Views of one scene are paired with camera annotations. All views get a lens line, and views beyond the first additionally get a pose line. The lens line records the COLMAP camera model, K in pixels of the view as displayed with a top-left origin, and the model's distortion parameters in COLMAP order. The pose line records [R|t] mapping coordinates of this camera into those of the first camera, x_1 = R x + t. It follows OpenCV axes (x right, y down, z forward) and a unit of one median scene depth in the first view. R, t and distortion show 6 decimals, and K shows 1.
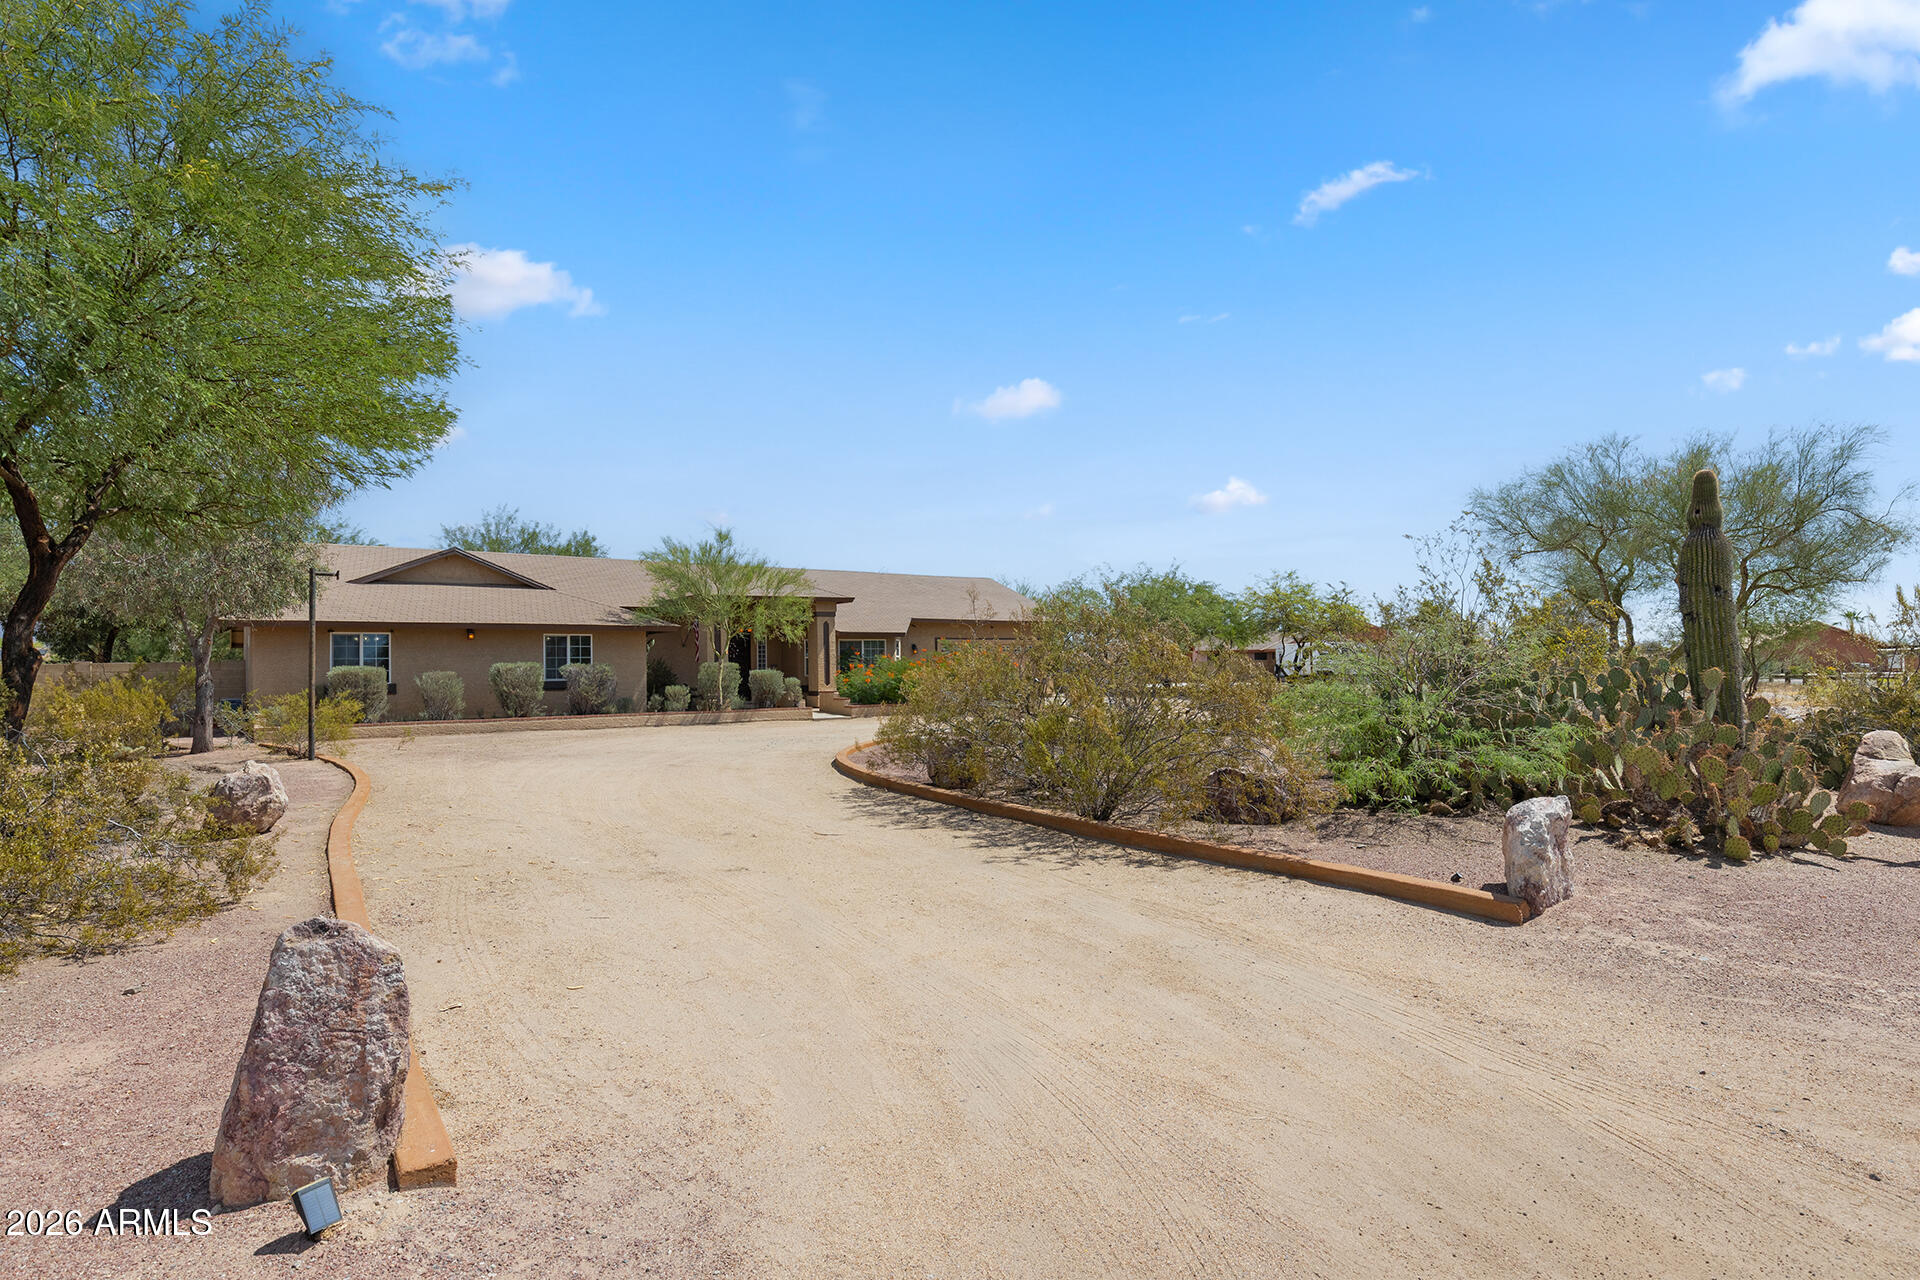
lens RADIAL K [[1023.1, 0, 967.8], [0, 1023.1, 636.8], [0, 0, 1]] dist [0.000366, 0.001092]
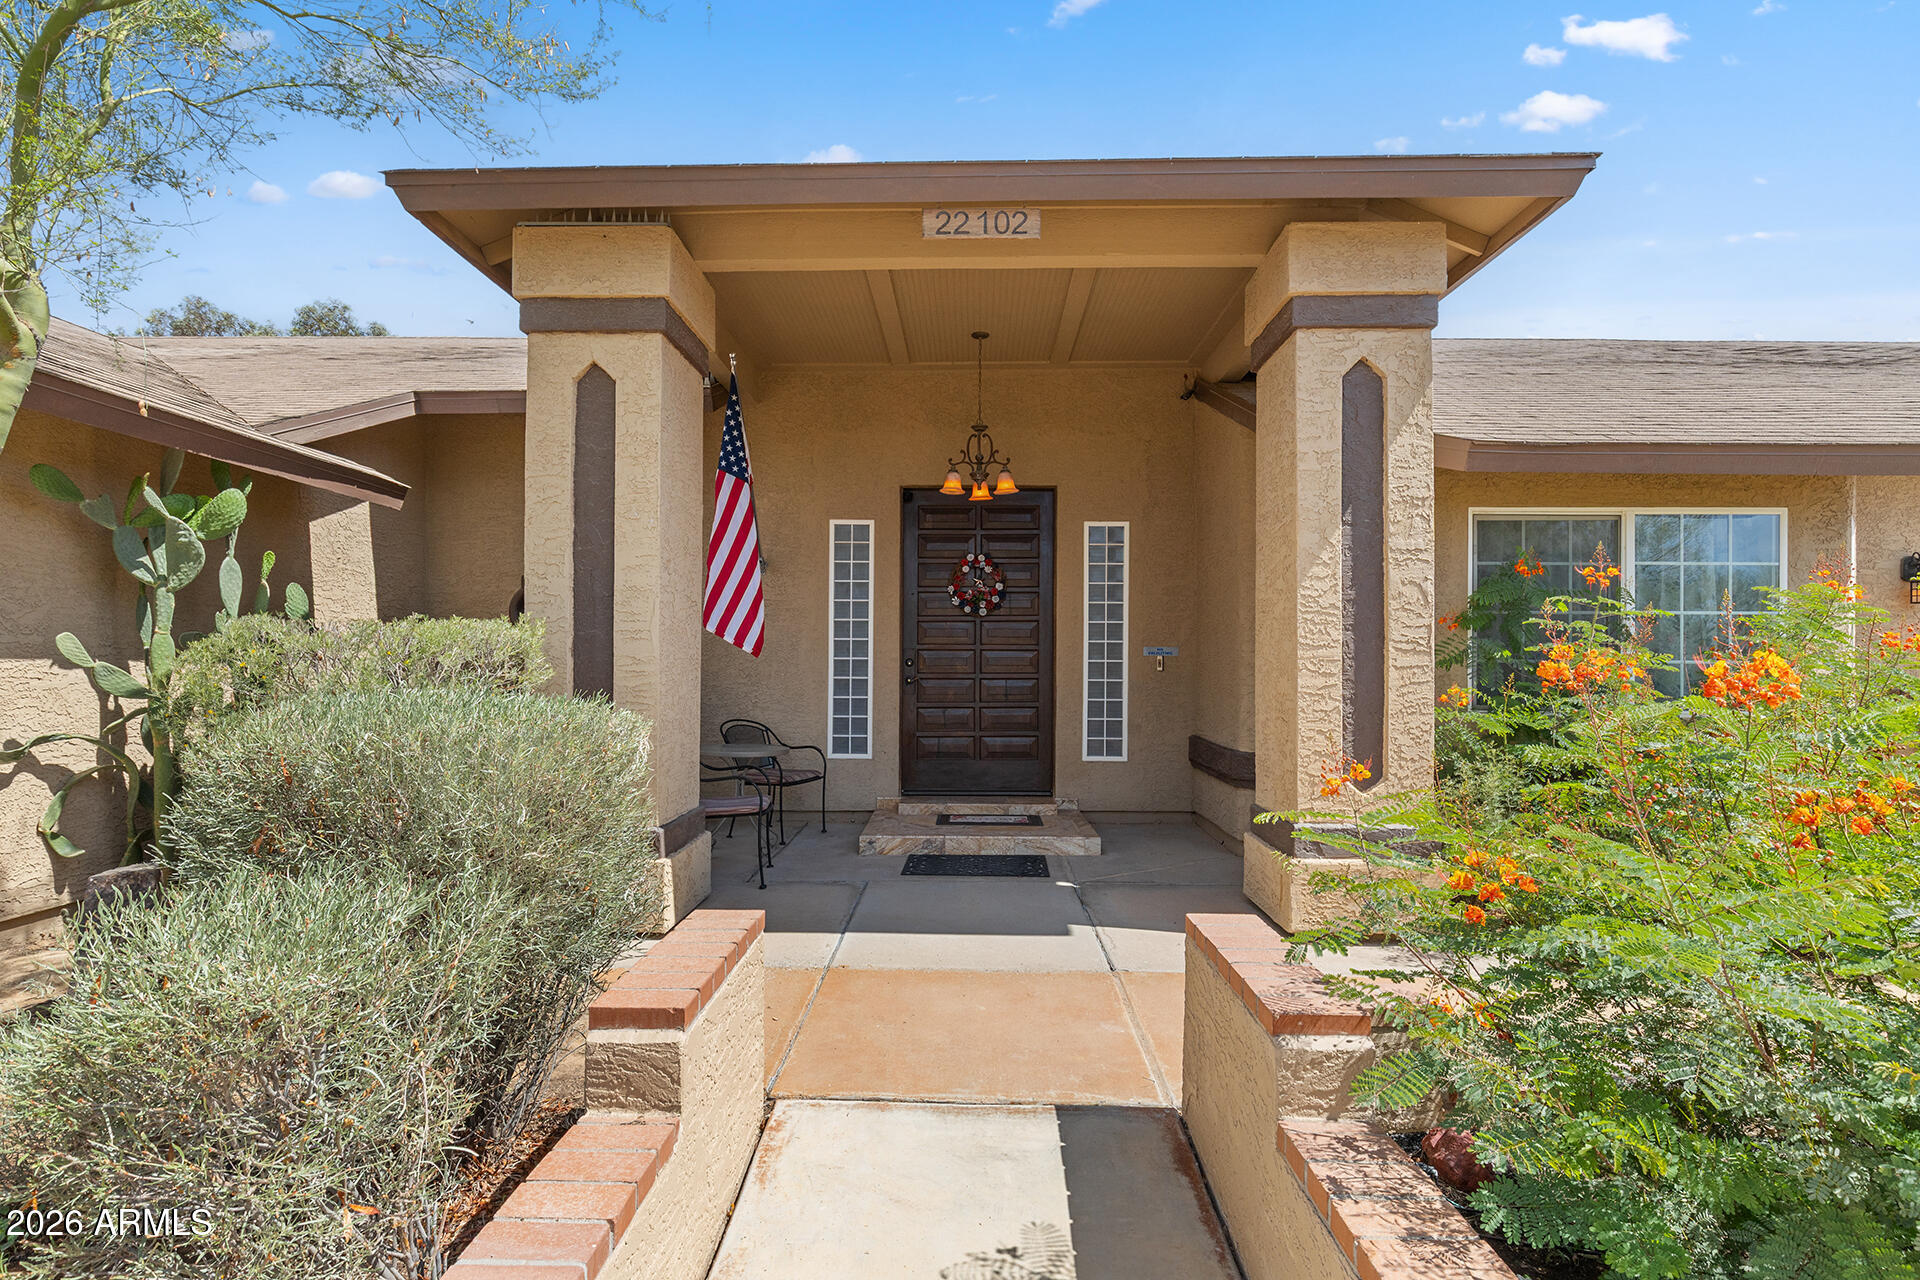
lens RADIAL K [[963.3, 0, 953.8], [0, 963.3, 658.2], [0, 0, 1]] dist [-0.000613, 0.000780]
pose [[0.796455, 0.019031, -0.604398, -0.136988], [0.001996, 0.999416, 0.034100, 0.031963], [0.604694, -0.028366, 0.795953, 1.160950]]
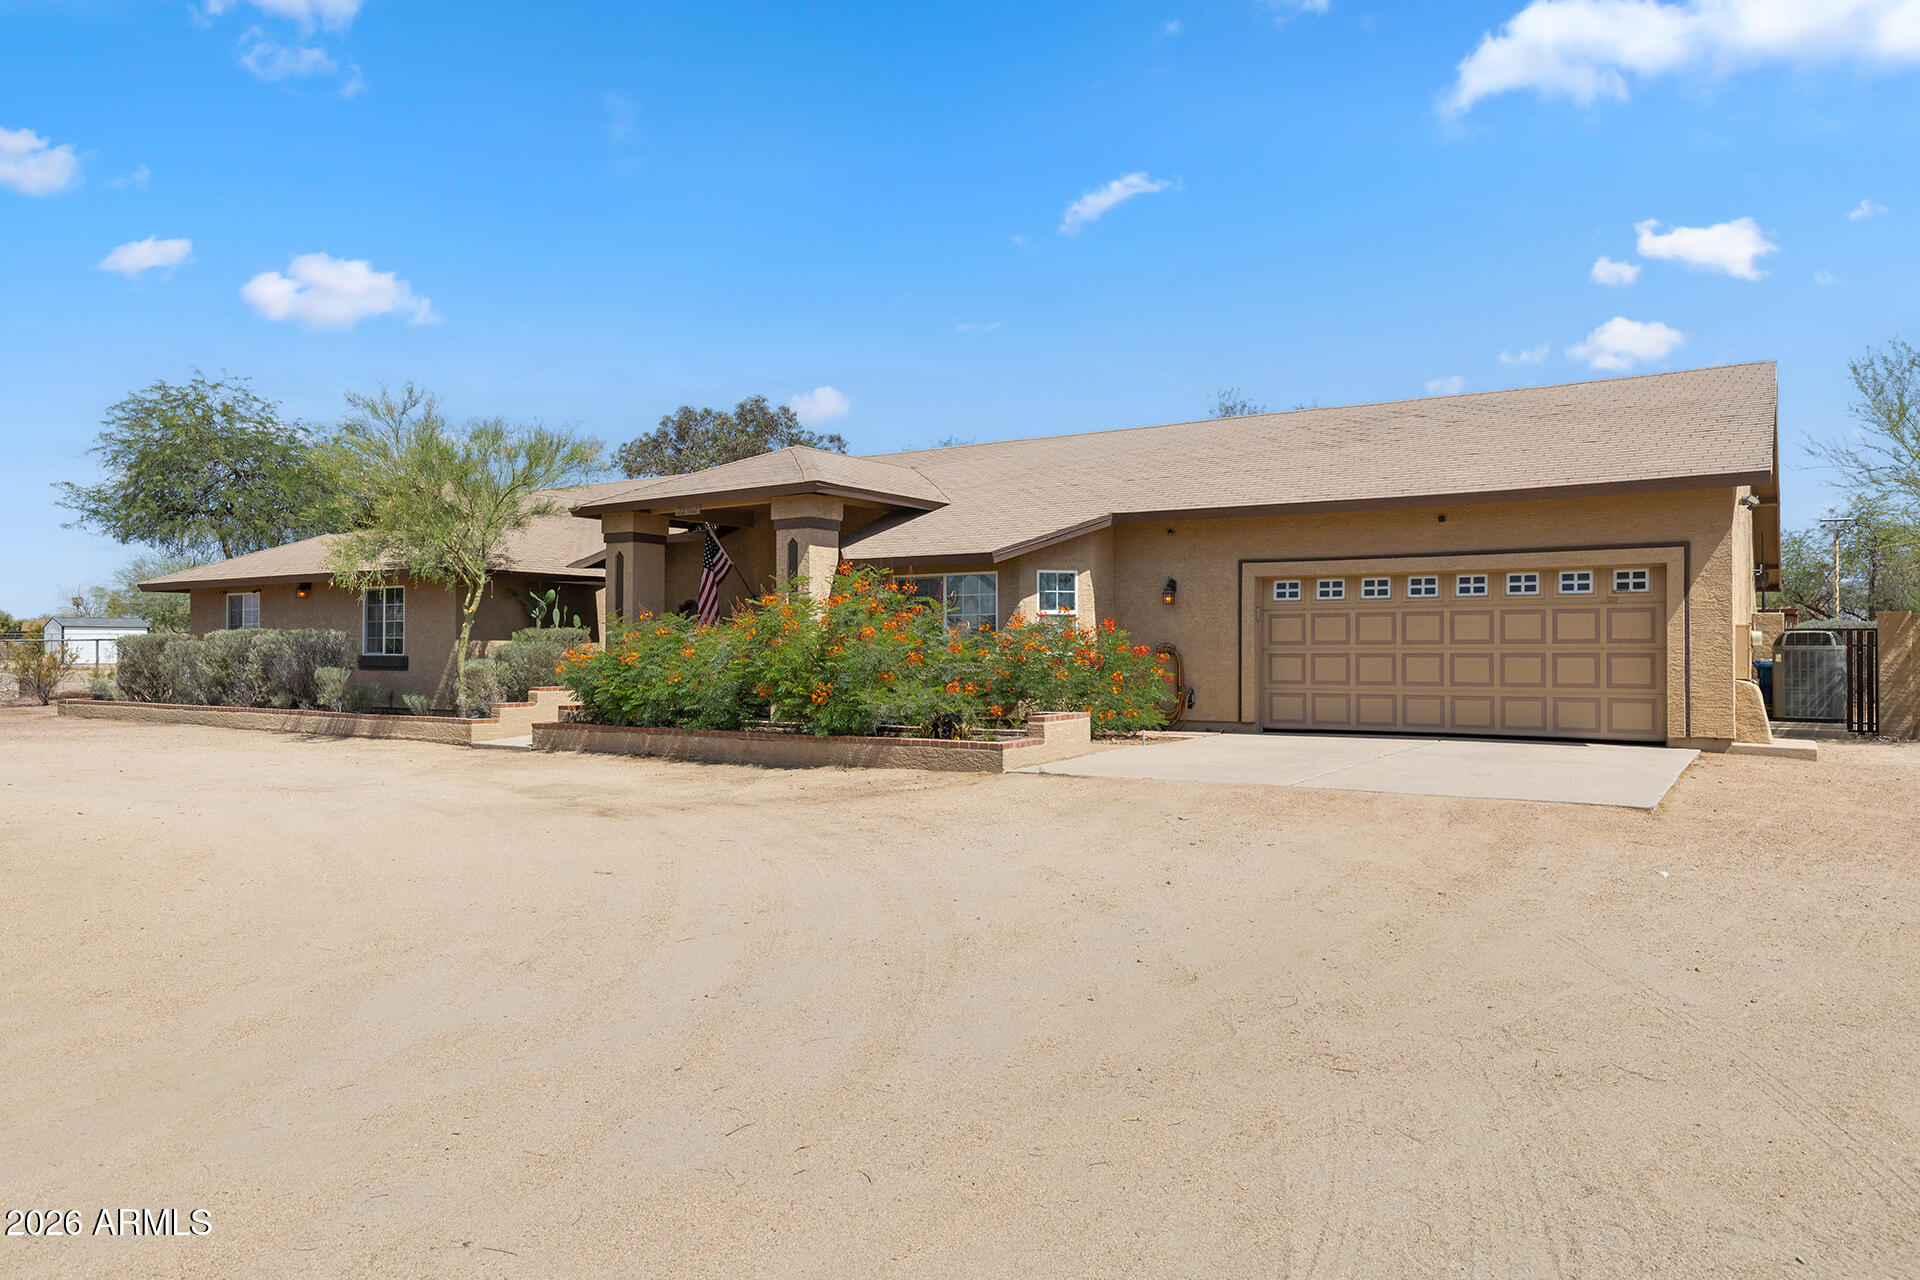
lens RADIAL K [[1275.0, 0, 959.9], [0, 1275.0, 644.4], [0, 0, 1]] dist [-0.007604, -0.001839]
pose [[0.349241, 0.012726, -0.936946, 0.587579], [0.025529, 0.999407, 0.023090, 0.028987], [0.936685, -0.031984, 0.348710, 1.184899]]
